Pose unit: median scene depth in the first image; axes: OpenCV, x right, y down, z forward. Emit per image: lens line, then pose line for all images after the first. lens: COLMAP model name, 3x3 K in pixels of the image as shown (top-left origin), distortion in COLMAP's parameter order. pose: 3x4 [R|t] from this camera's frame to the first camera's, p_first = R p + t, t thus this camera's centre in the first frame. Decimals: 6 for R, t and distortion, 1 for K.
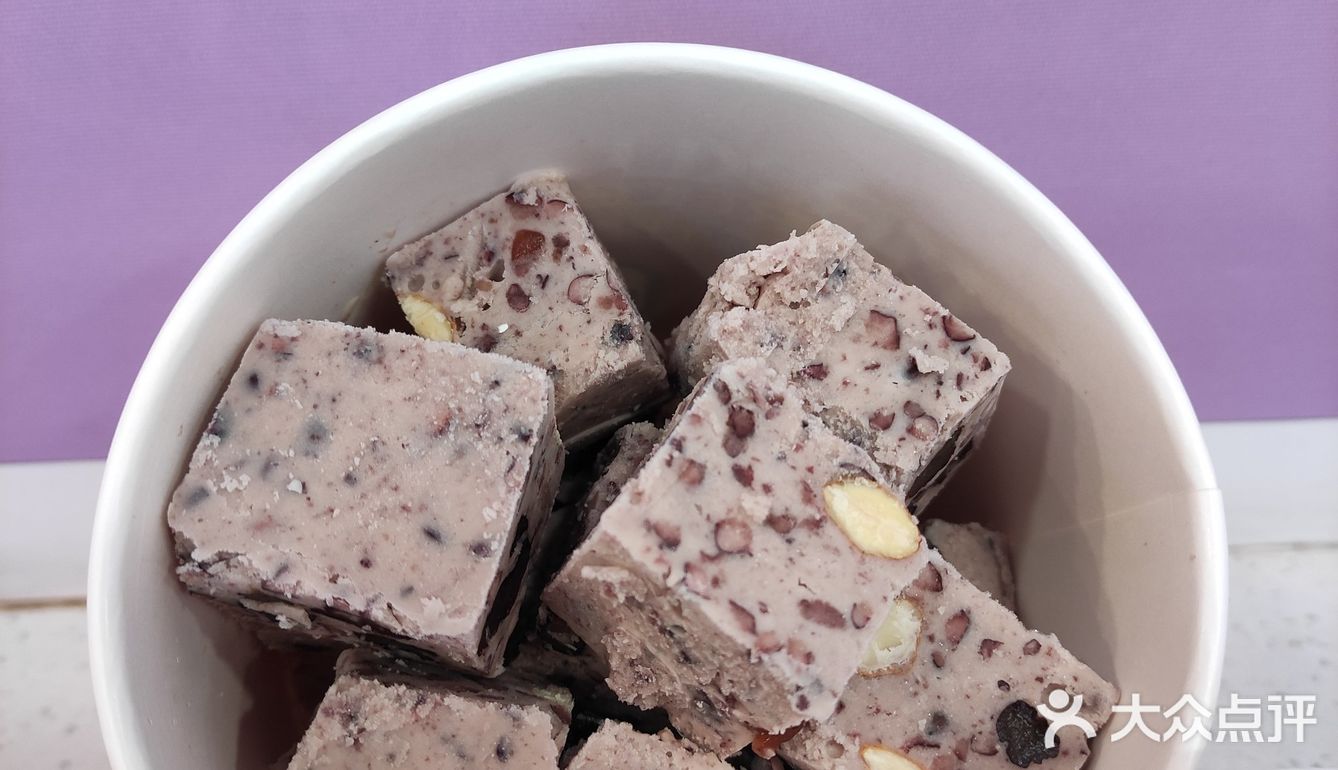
lens RADIAL K [[1426.9, 0, 669.0], [0, 1426.9, 385.0], [0, 0, 1]] dist [0.066081, -0.204594]
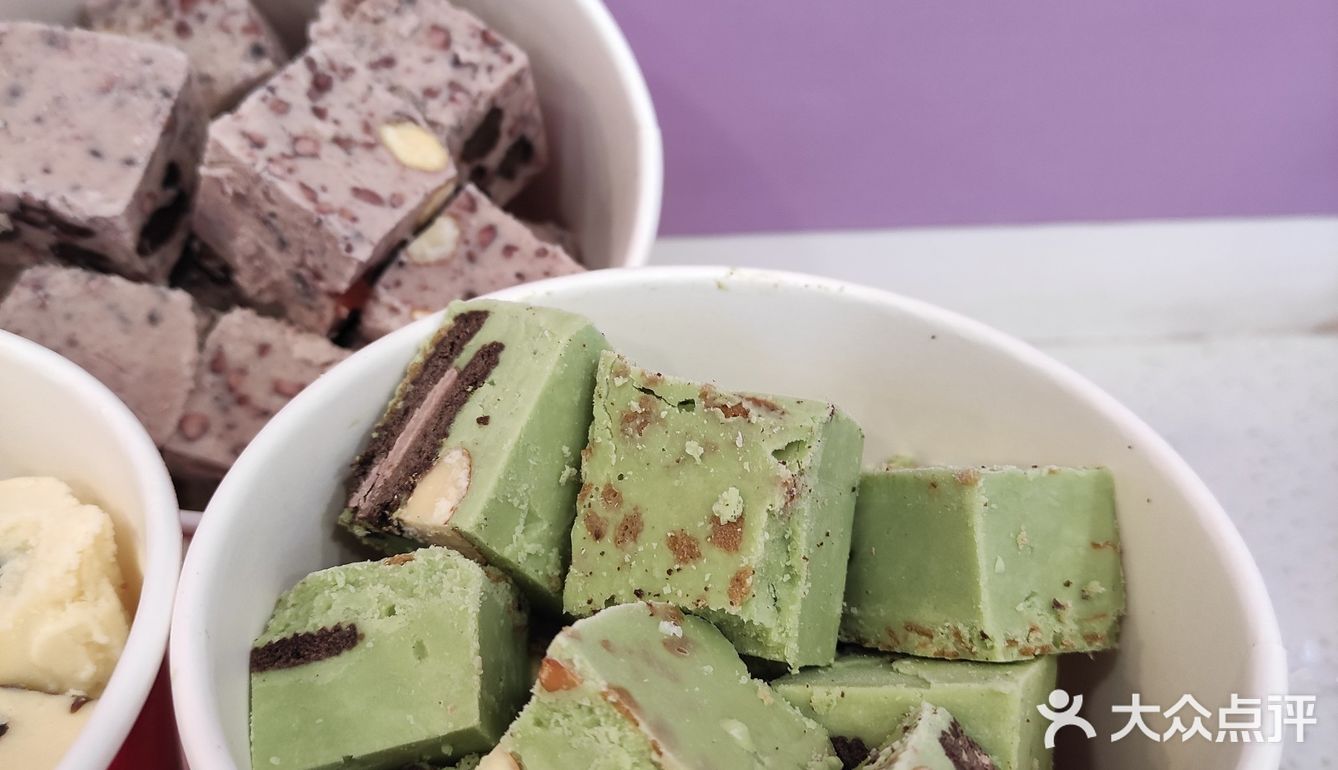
lens RADIAL K [[1426.9, 0, 669.0], [0, 1426.9, 385.0], [0, 0, 1]] dist [0.066081, -0.204594]
pose [[0.996715, -0.017001, 0.079181, 0.278354], [0.020935, 0.998574, -0.049116, 0.406920], [-0.078233, 0.050613, 0.995649, -0.439147]]
